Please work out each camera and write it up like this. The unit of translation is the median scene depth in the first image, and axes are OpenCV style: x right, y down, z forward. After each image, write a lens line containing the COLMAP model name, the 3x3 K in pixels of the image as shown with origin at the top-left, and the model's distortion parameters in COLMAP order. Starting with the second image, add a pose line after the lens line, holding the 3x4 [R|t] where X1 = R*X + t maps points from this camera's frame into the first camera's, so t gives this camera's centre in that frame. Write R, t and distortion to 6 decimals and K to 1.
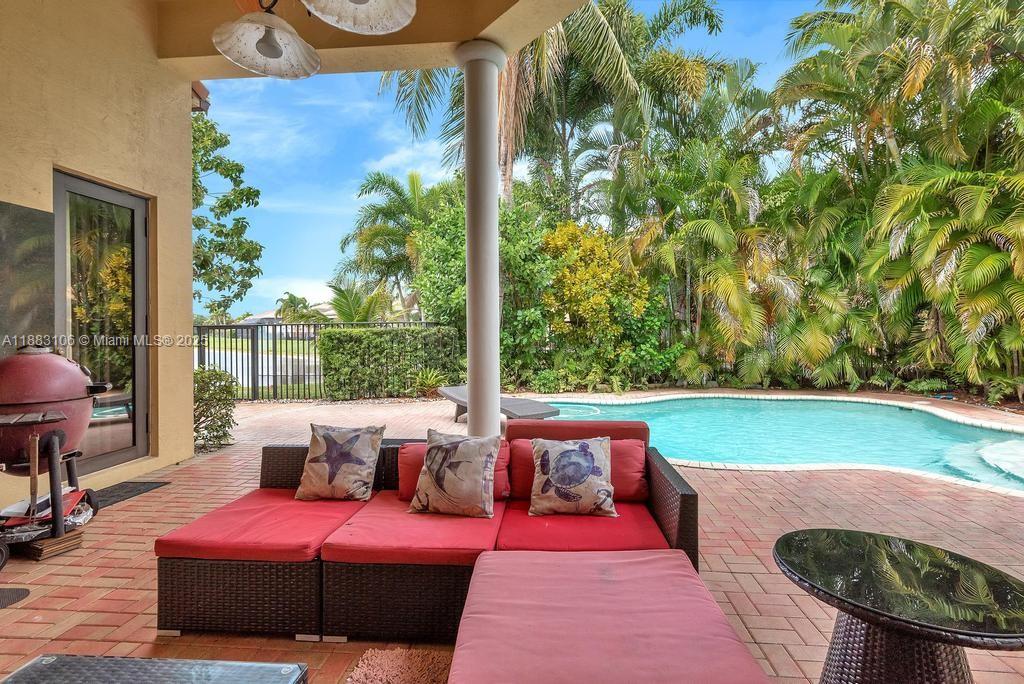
lens RADIAL K [[516.3, 0, 516.5], [0, 516.3, 335.3], [0, 0, 1]] dist [0.026029, -0.000606]
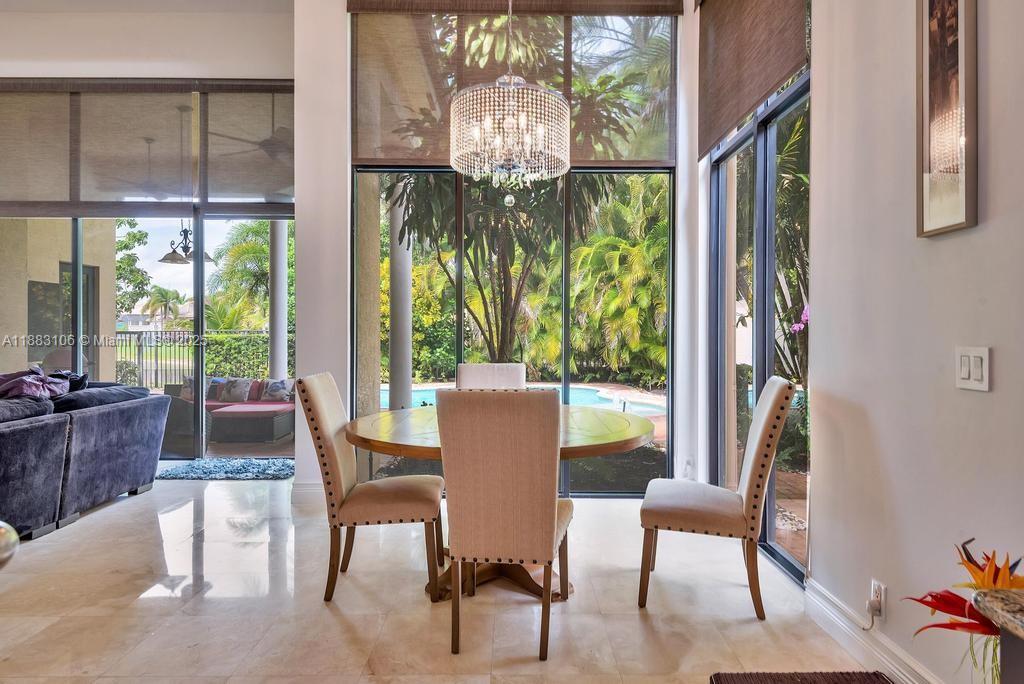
lens RADIAL K [[614.4, 0, 506.0], [0, 614.4, 332.8], [0, 0, 1]] dist [0.022030, -0.011434]
pose [[0.995087, 0.009537, 0.098546, 0.262263], [-0.008526, 0.999907, -0.010668, -0.007229], [-0.098639, 0.009775, 0.995075, -0.650019]]
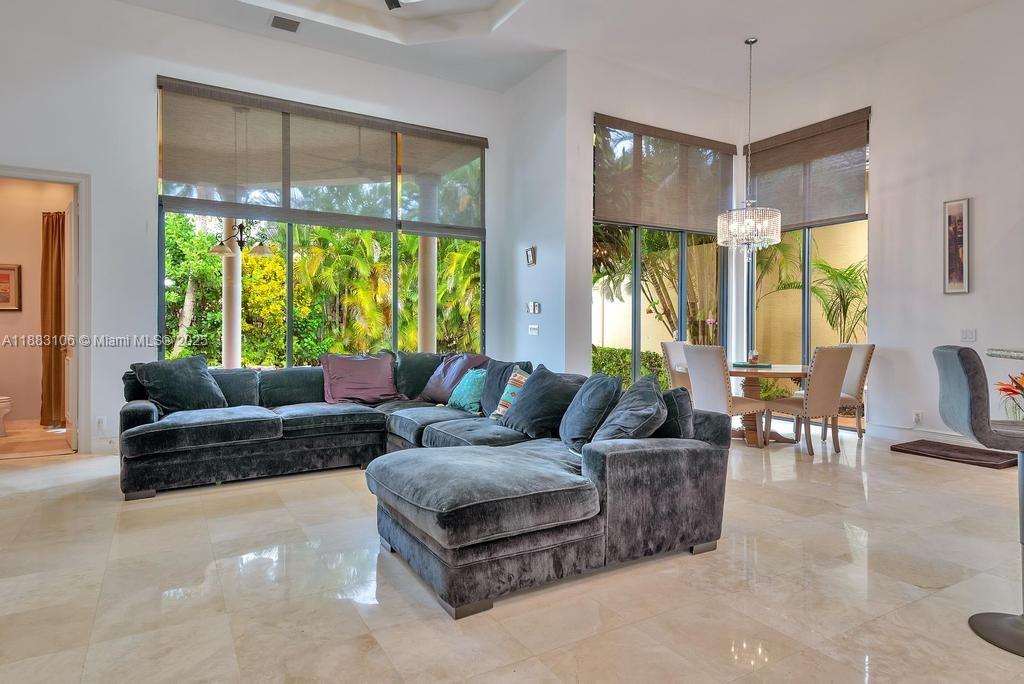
lens RADIAL K [[595.7, 0, 522.9], [0, 595.7, 327.5], [0, 0, 1]] dist [0.033284, -0.006404]
pose [[0.810596, 0.009901, 0.585522, -0.242013], [-0.005478, 0.999942, -0.009326, -0.000577], [-0.585580, 0.004352, 0.810603, -0.705164]]
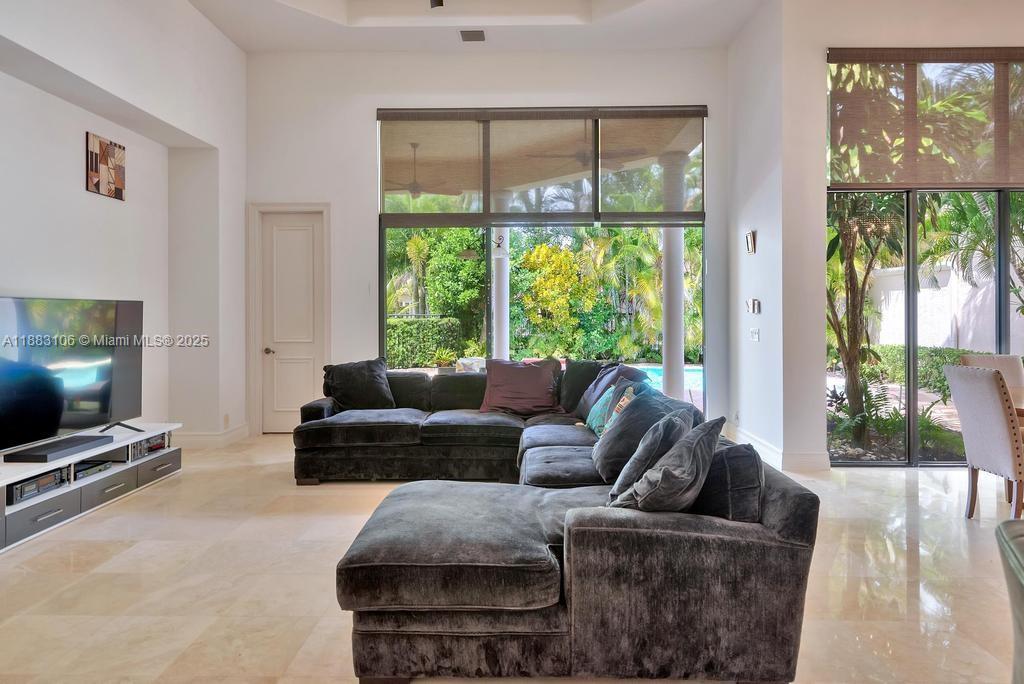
lens RADIAL K [[628.1, 0, 513.0], [0, 628.1, 311.9], [0, 0, 1]] dist [0.019415, -0.011777]
pose [[0.997734, 0.007709, 0.066843, -0.090511], [-0.007047, 0.999924, -0.010139, -0.017452], [-0.066916, 0.009645, 0.997712, -0.722069]]
